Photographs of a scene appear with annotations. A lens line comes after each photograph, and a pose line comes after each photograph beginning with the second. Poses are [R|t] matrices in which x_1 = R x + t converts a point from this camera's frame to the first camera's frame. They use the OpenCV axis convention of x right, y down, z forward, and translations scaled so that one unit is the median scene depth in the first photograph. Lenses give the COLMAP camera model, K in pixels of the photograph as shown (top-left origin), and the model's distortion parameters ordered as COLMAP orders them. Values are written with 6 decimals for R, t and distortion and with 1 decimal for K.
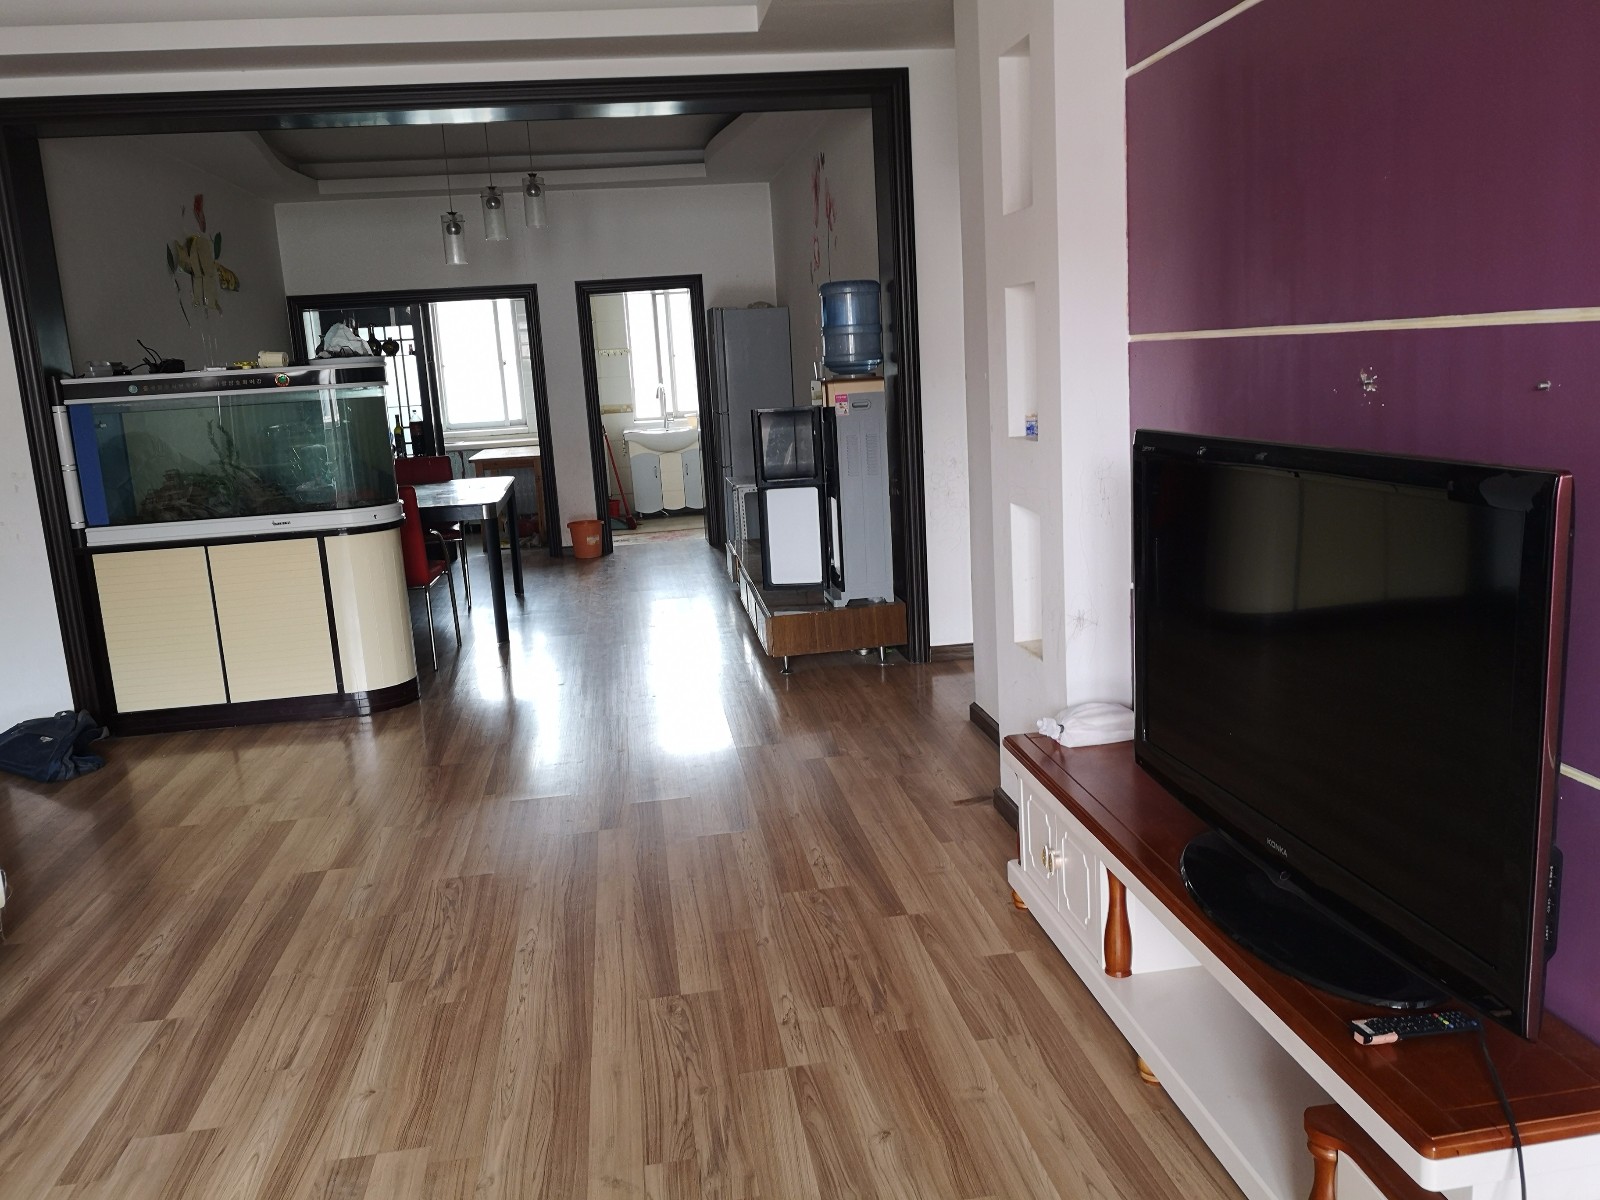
lens RADIAL K [[1266.7, 0, 800.0], [0, 1266.7, 600.0], [0, 0, 1]] dist [0.021012, -0.050165]
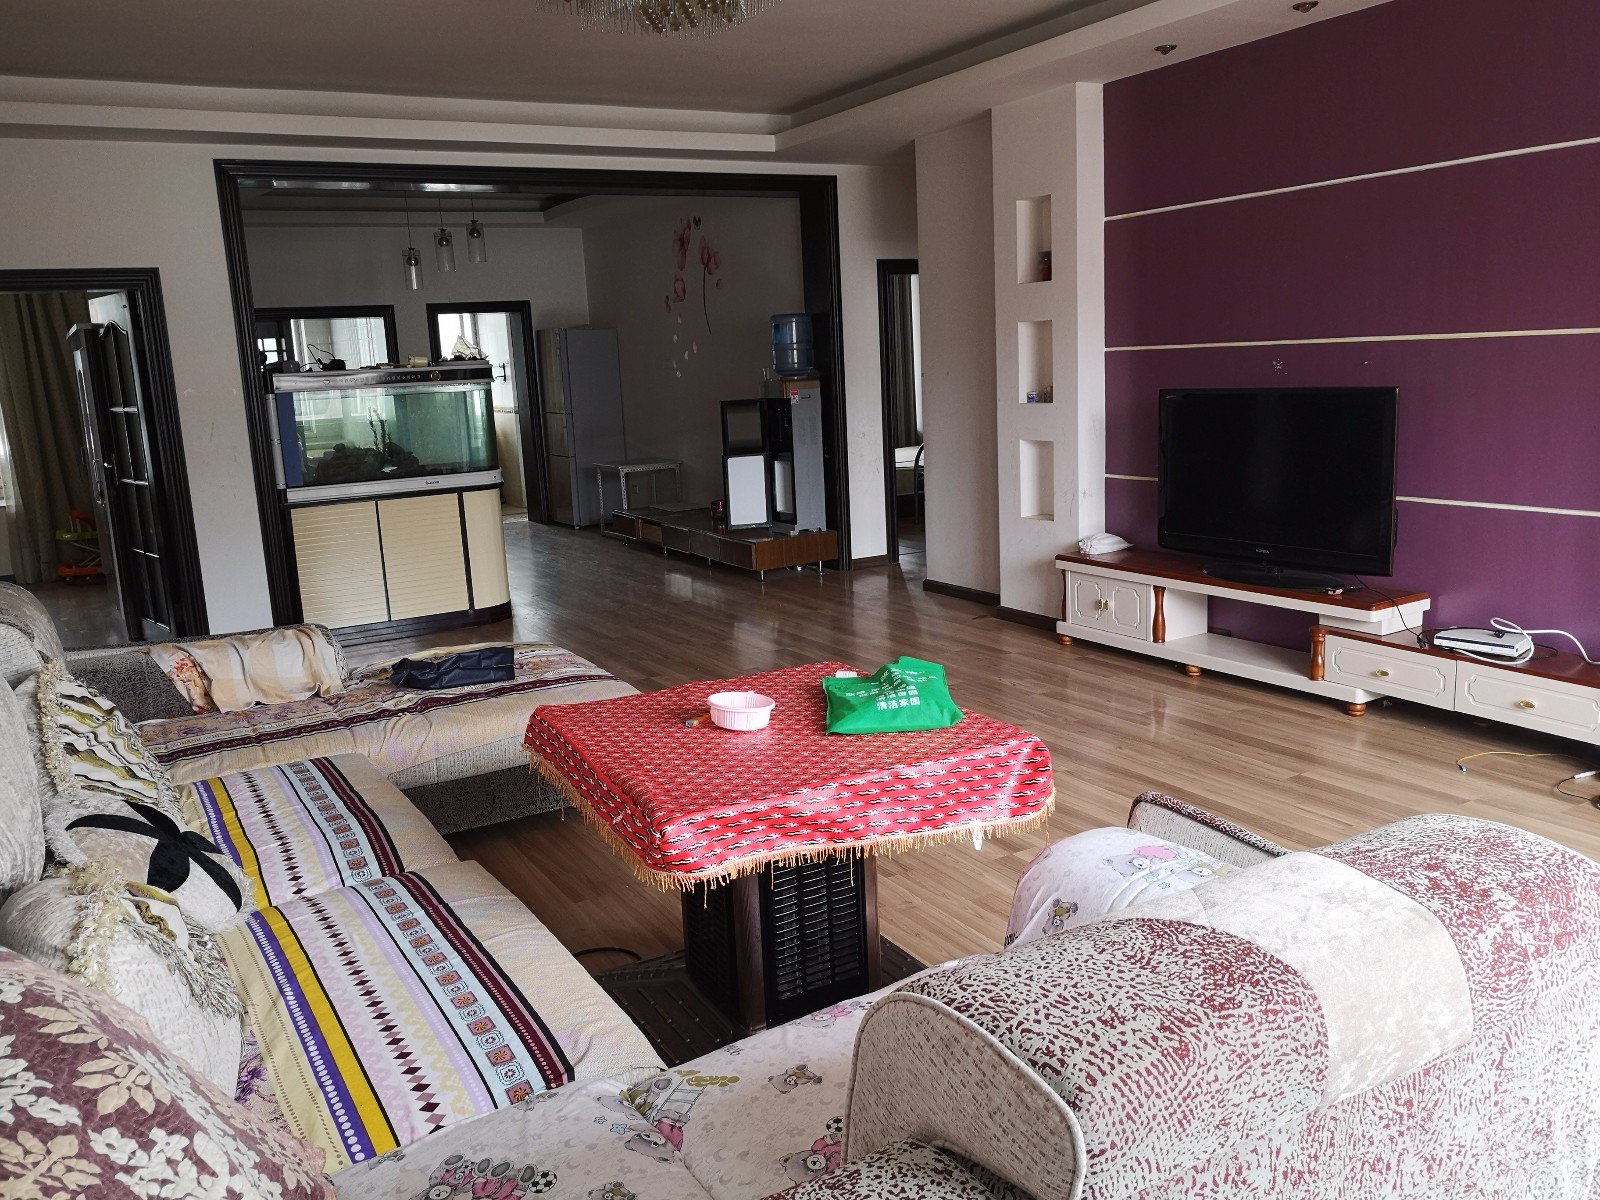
lens RADIAL K [[1266.3, 0, 791.4], [0, 1266.3, 600.5], [0, 0, 1]] dist [0.039978, -0.070235]
pose [[0.928098, -0.058809, 0.367662, -0.539787], [0.065916, 0.997802, -0.006792, 0.095105], [-0.366455, 0.030538, 0.929935, -0.376250]]
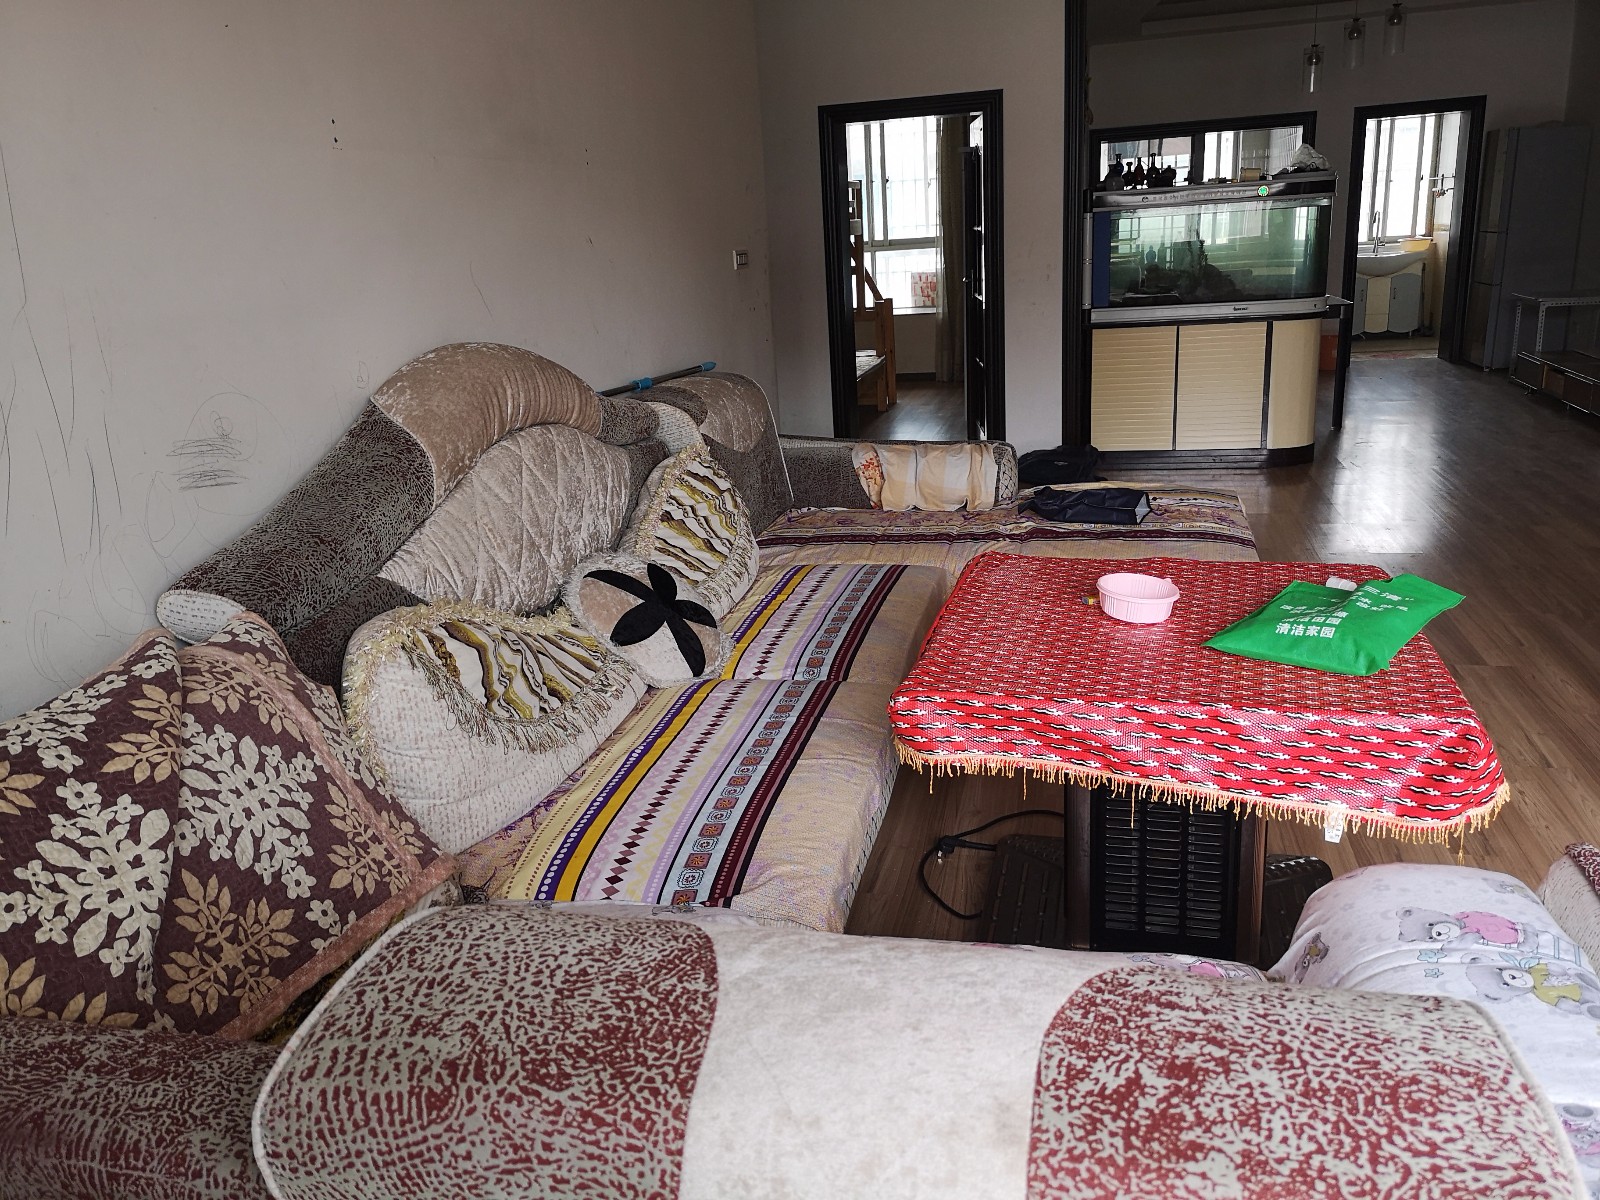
lens RADIAL K [[1227.7, 0, 790.8], [0, 1227.7, 596.3], [0, 0, 1]] dist [0.068641, -0.071310]
pose [[0.926886, 0.112012, -0.358240, -0.337405], [-0.067924, 0.988731, 0.133407, 0.085726], [0.369146, -0.099320, 0.924049, -0.330005]]
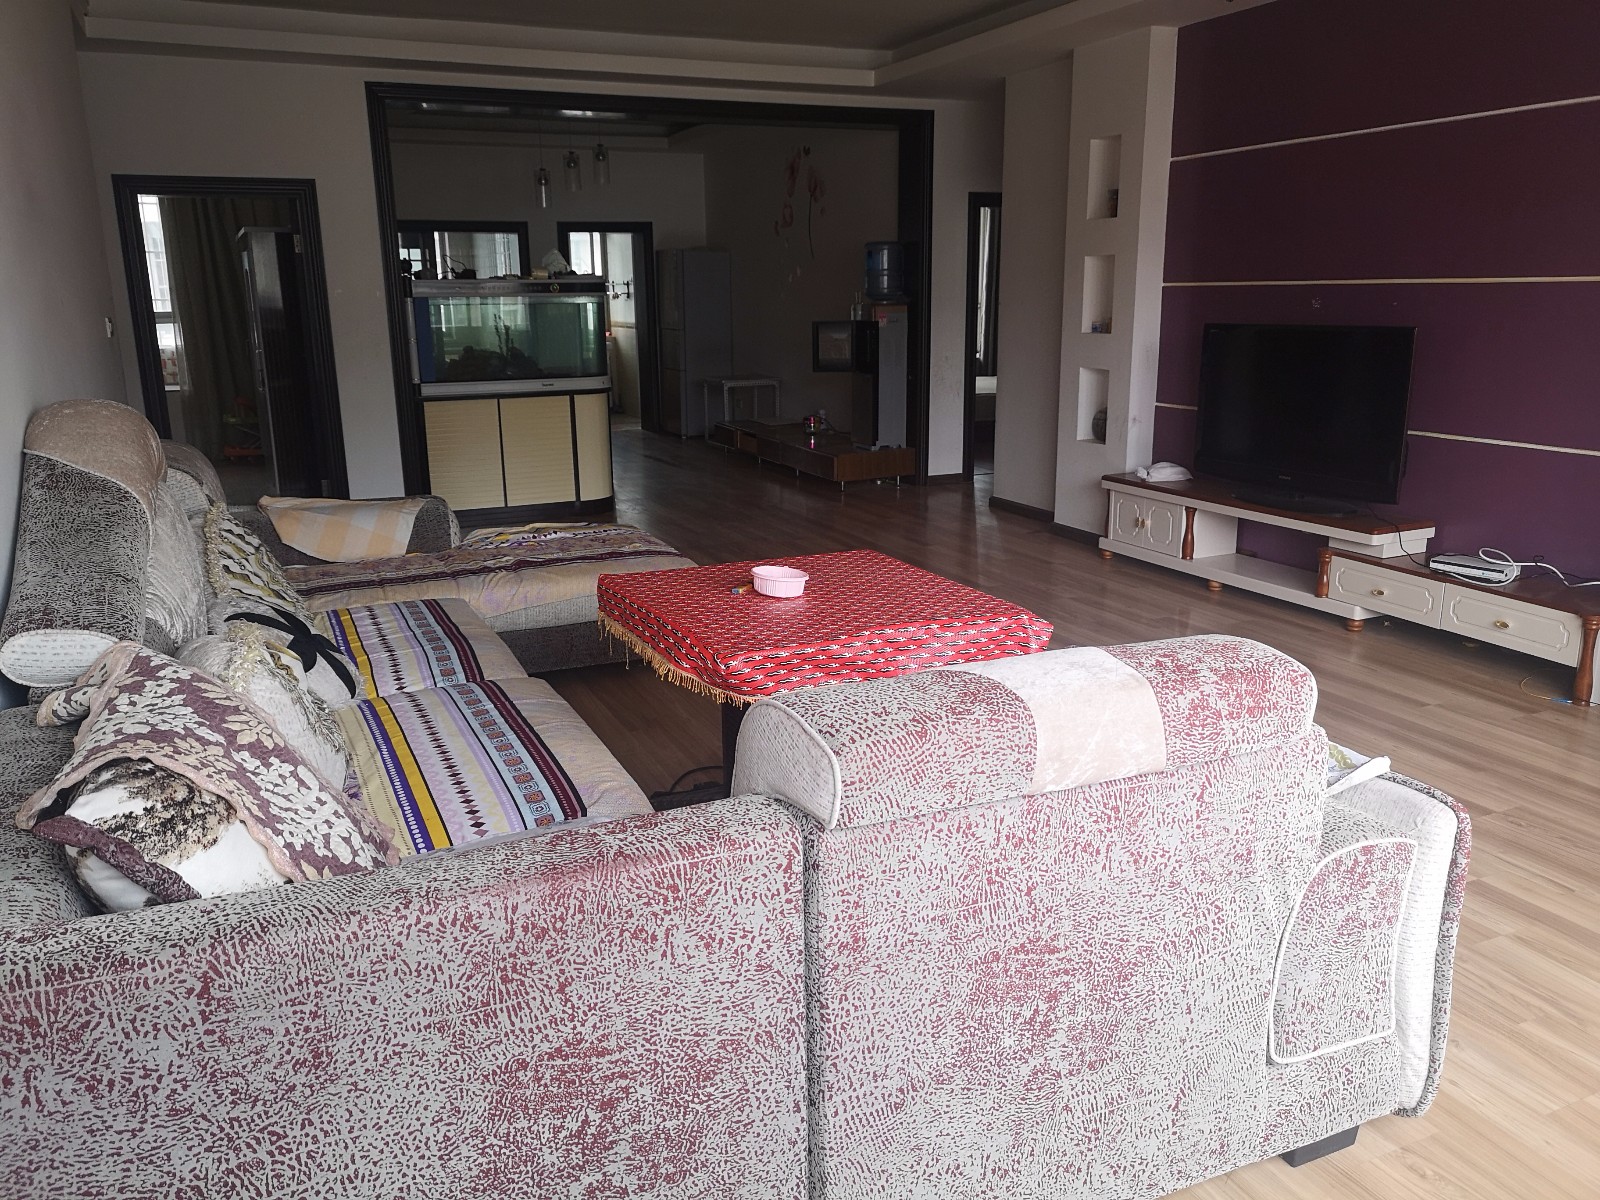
lens RADIAL K [[1227.7, 0, 790.8], [0, 1227.7, 596.3], [0, 0, 1]] dist [0.068641, -0.071310]
pose [[0.960494, -0.022543, 0.277385, -0.525268], [0.009907, 0.998852, 0.046873, 0.120144], [-0.278123, -0.042273, 0.959615, -0.477672]]
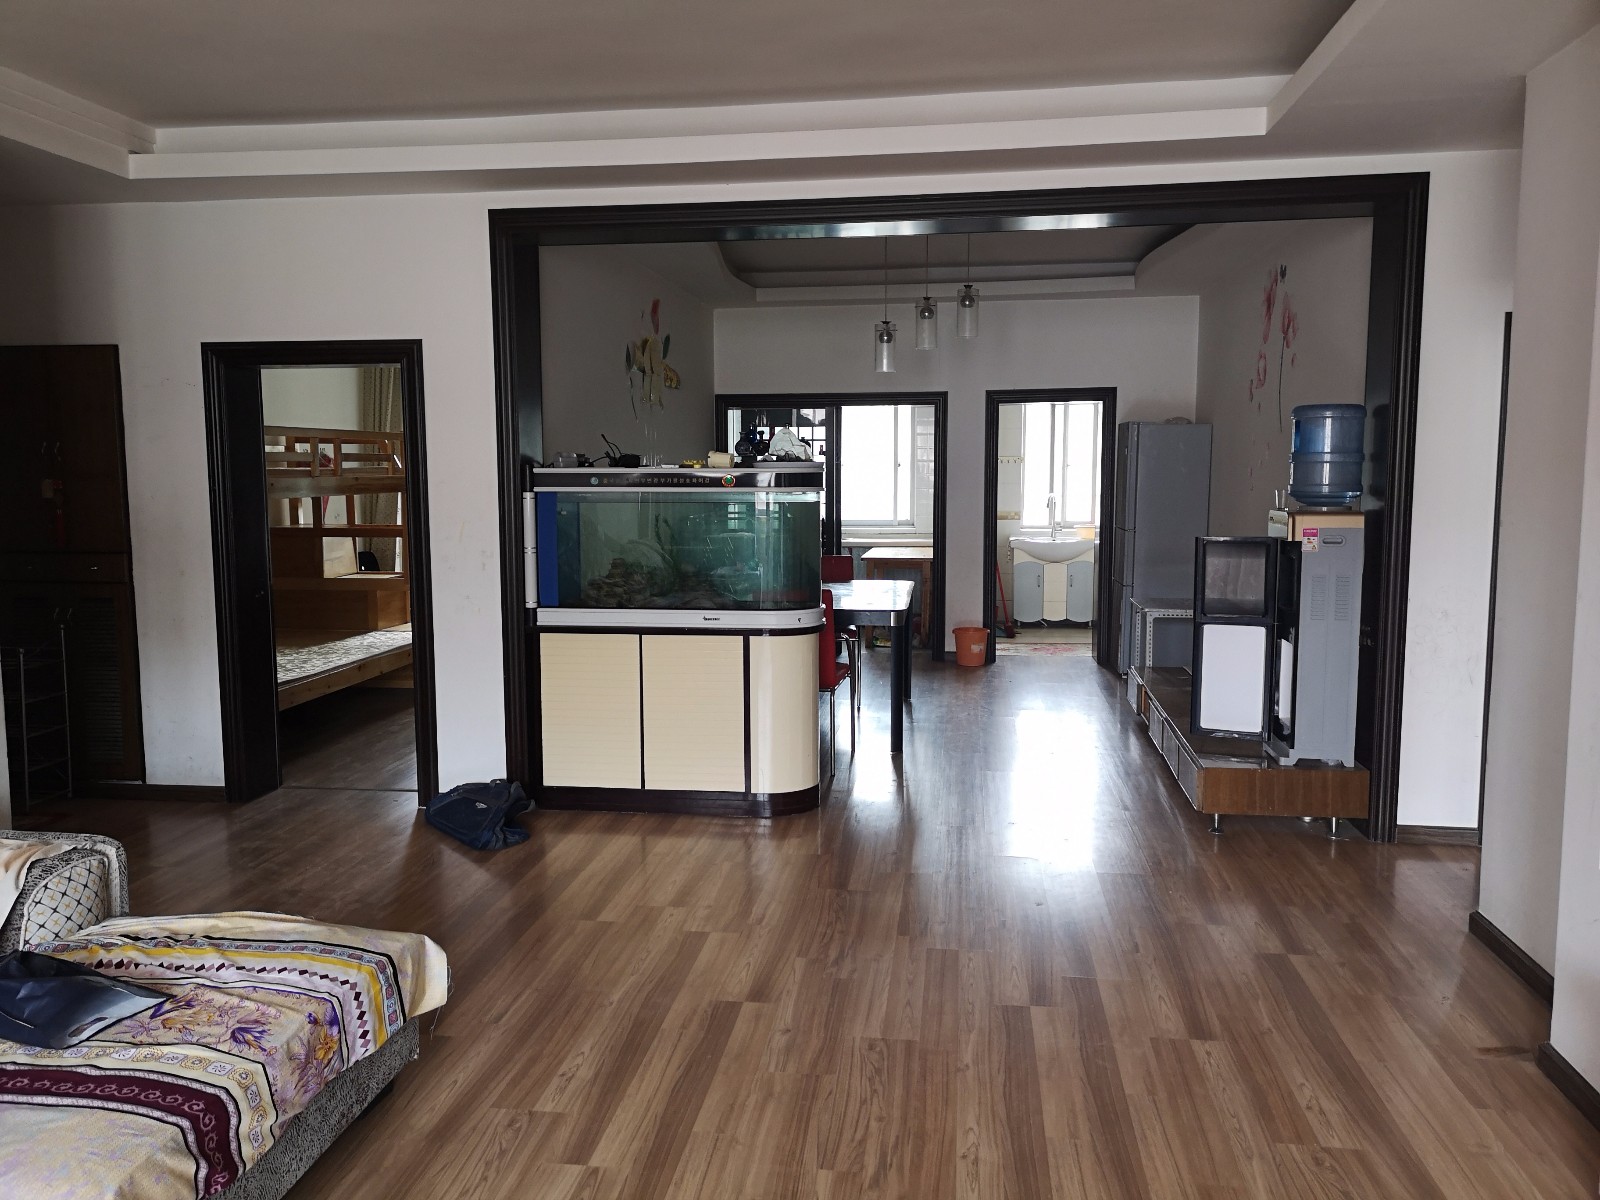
lens RADIAL K [[1227.7, 0, 790.8], [0, 1227.7, 596.3], [0, 0, 1]] dist [0.068641, -0.071310]
pose [[0.957772, 0.083446, -0.275155, -0.075465], [-0.104085, 0.992681, -0.061252, -0.023949], [0.268030, 0.087305, 0.959447, 0.067426]]
